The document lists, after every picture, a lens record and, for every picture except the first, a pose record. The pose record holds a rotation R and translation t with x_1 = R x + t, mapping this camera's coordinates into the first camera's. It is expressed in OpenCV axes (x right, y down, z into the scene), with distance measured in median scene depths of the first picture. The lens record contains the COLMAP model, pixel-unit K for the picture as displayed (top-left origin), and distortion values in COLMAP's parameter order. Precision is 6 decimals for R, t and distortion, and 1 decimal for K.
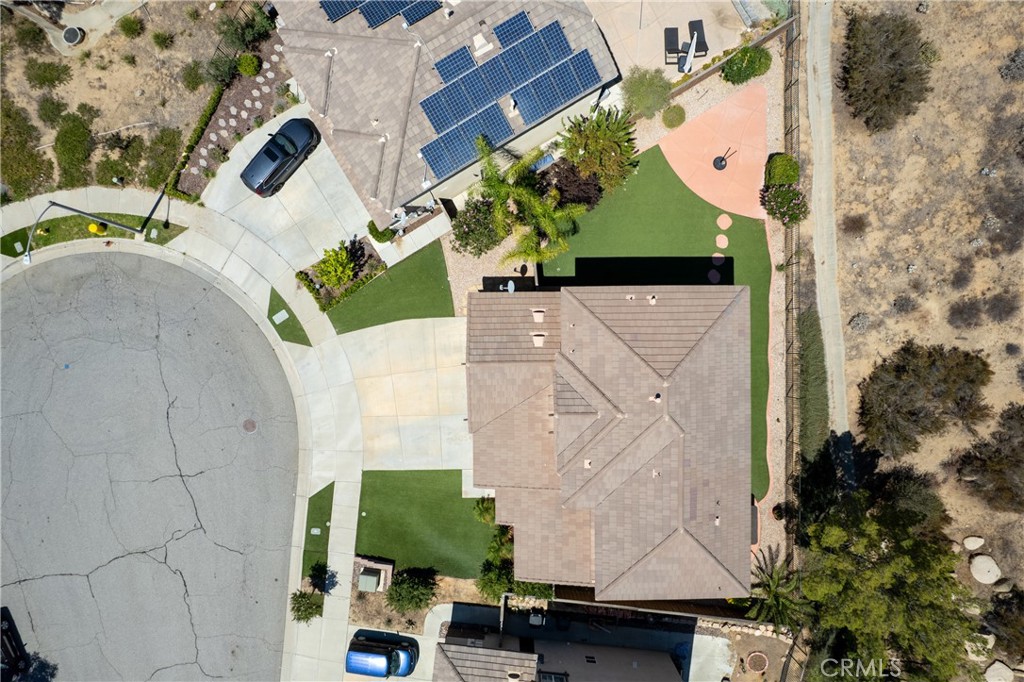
lens RADIAL K [[655.5, 0, 509.2], [0, 655.5, 344.8], [0, 0, 1]] dist [-0.075680, 0.074316]
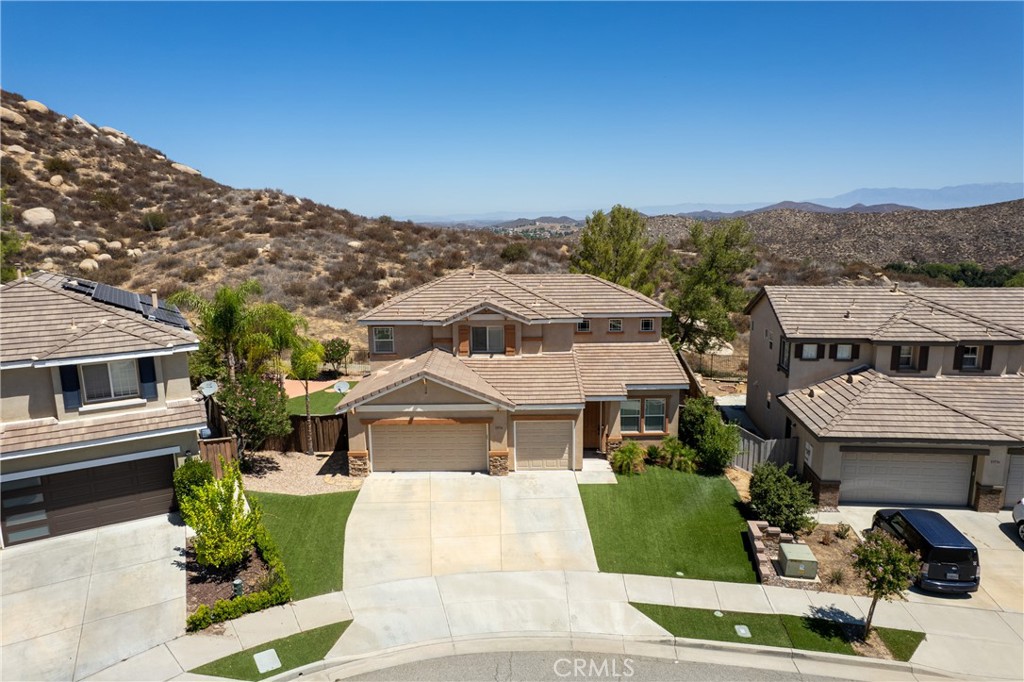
lens RADIAL K [[655.5, 0, 509.2], [0, 655.5, 344.8], [0, 0, 1]] dist [-0.075680, 0.074316]
pose [[0.011341, -0.195246, 0.980689, -0.737986], [0.999892, -0.006984, -0.012953, 0.127293], [0.009378, 0.980729, 0.195146, 0.717171]]
